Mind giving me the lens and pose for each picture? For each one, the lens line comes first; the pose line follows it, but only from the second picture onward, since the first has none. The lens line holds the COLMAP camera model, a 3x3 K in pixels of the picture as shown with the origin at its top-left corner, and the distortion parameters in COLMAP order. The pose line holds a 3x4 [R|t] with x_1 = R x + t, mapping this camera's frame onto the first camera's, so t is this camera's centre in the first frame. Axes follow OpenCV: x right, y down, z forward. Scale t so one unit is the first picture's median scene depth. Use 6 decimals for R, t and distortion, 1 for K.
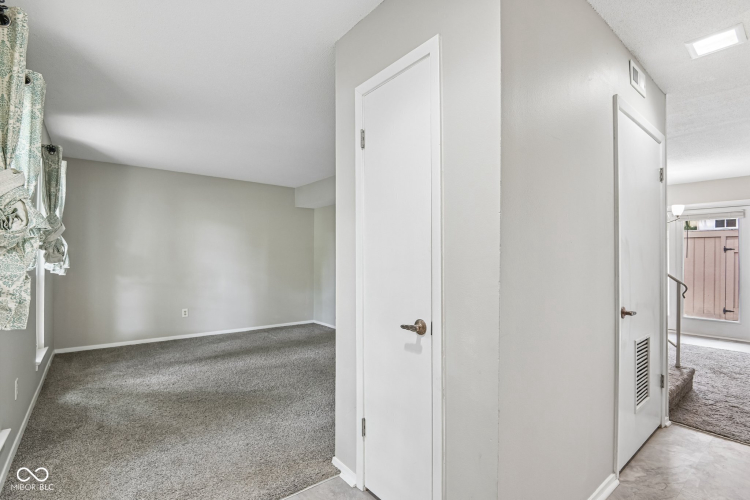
lens RADIAL K [[352.9, 0, 368.8], [0, 352.9, 255.9], [0, 0, 1]] dist [-0.013612, -0.000449]
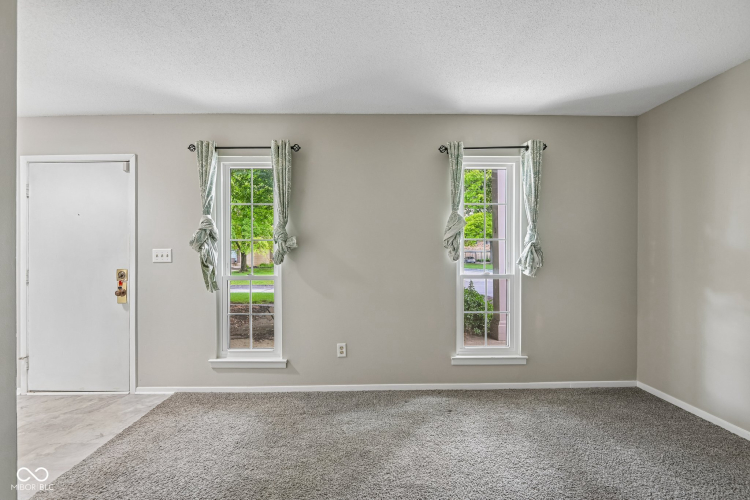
lens RADIAL K [[352.9, 0, 368.8], [0, 352.9, 255.9], [0, 0, 1]] dist [-0.013612, -0.000449]
pose [[-0.620855, -0.002974, -0.783920, 0.024788], [0.004184, 0.999966, -0.007108, 0.009345], [0.783914, -0.007693, -0.620821, 1.177658]]
